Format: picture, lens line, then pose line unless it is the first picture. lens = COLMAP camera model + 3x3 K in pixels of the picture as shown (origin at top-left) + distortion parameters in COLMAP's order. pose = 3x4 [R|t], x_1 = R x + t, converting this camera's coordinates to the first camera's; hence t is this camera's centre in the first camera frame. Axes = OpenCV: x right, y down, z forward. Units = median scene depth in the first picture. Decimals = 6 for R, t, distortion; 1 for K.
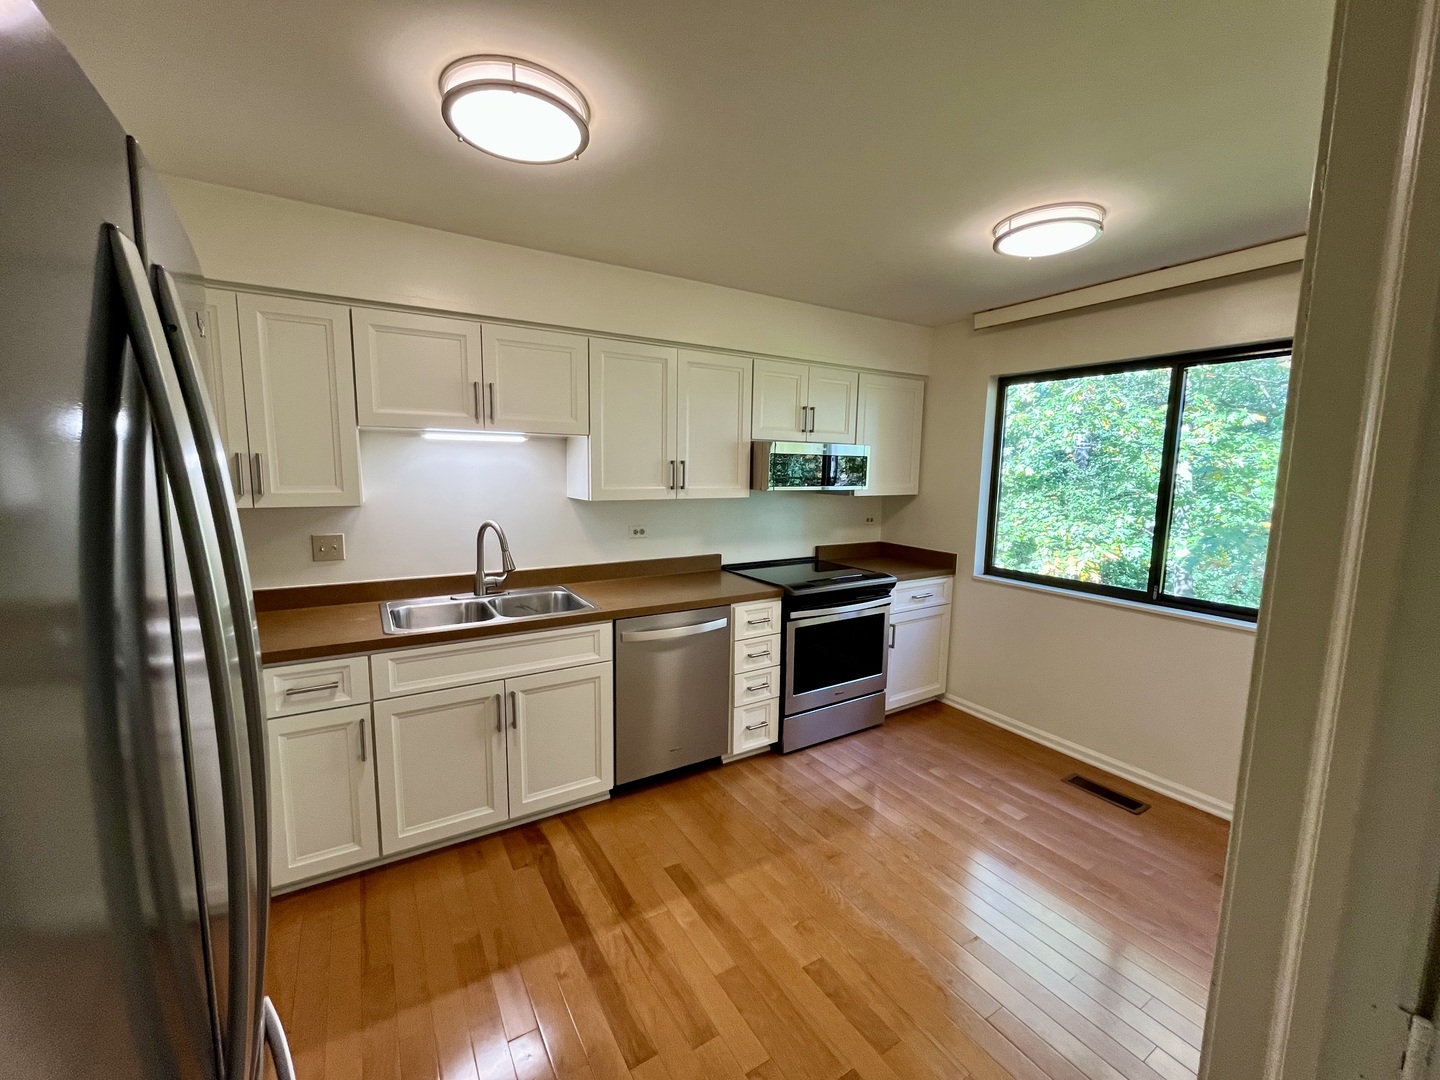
lens RADIAL K [[583.0, 0, 718.8], [0, 583.0, 537.9], [0, 0, 1]] dist [-0.011069, -0.000994]
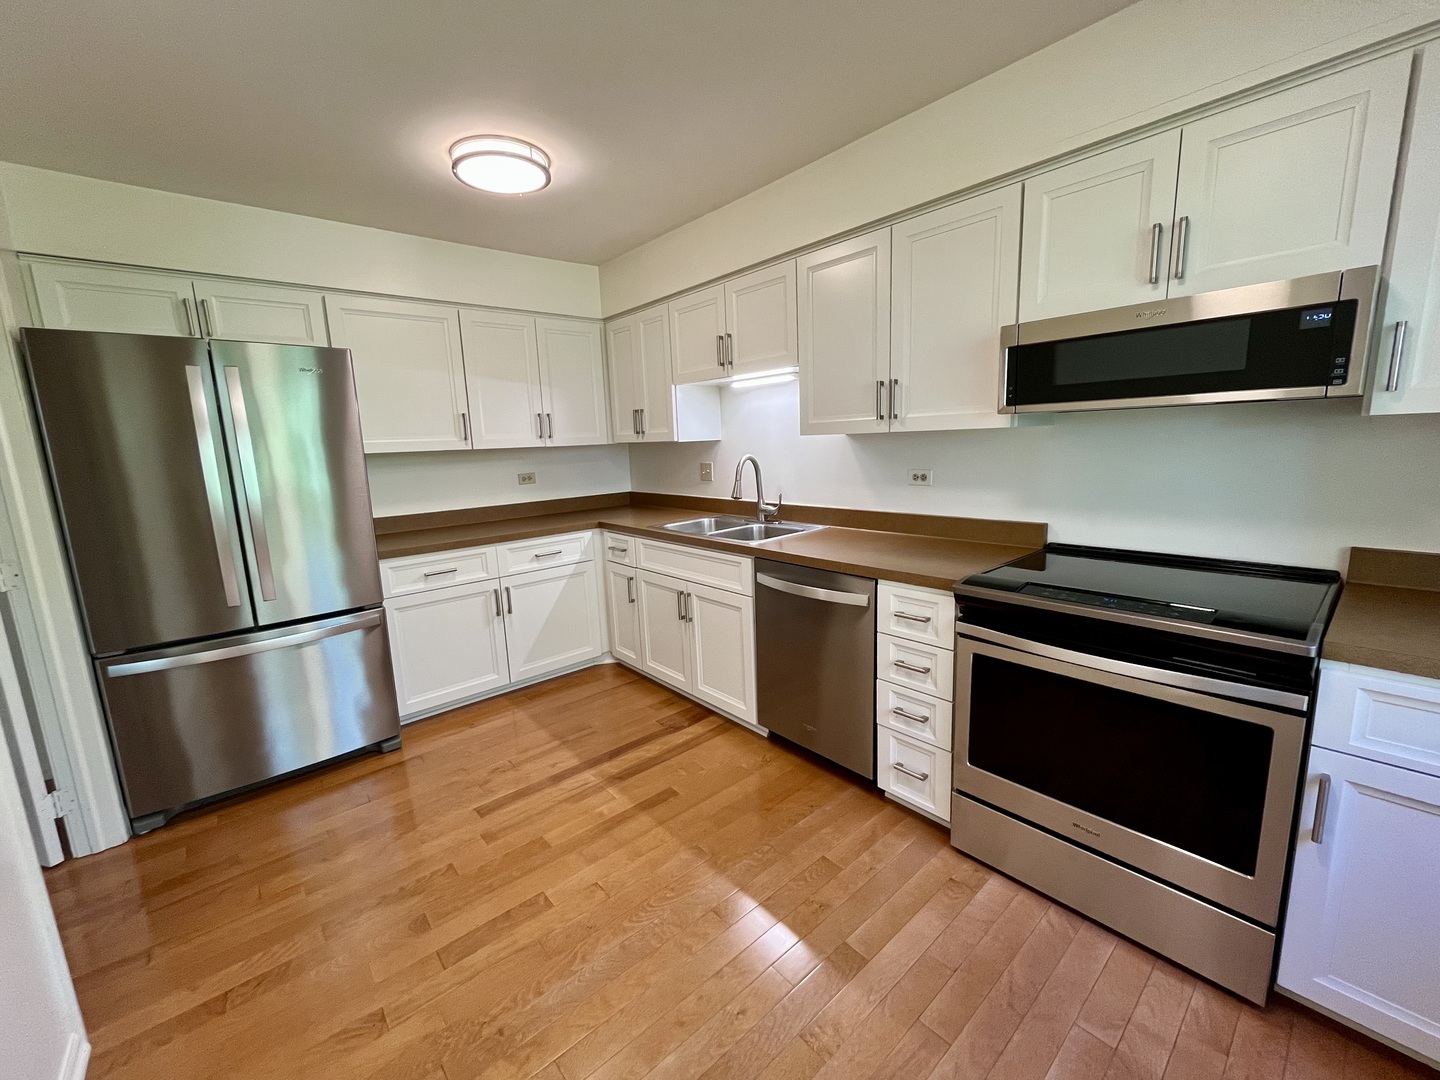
lens RADIAL K [[583.0, 0, 718.1], [0, 583.0, 543.0], [0, 0, 1]] dist [-0.011069, -0.000994]
pose [[0.154030, 0.156268, -0.975631, 0.680870], [-0.076818, 0.986320, 0.145852, -0.018758], [0.985075, 0.052480, 0.163927, 0.692293]]
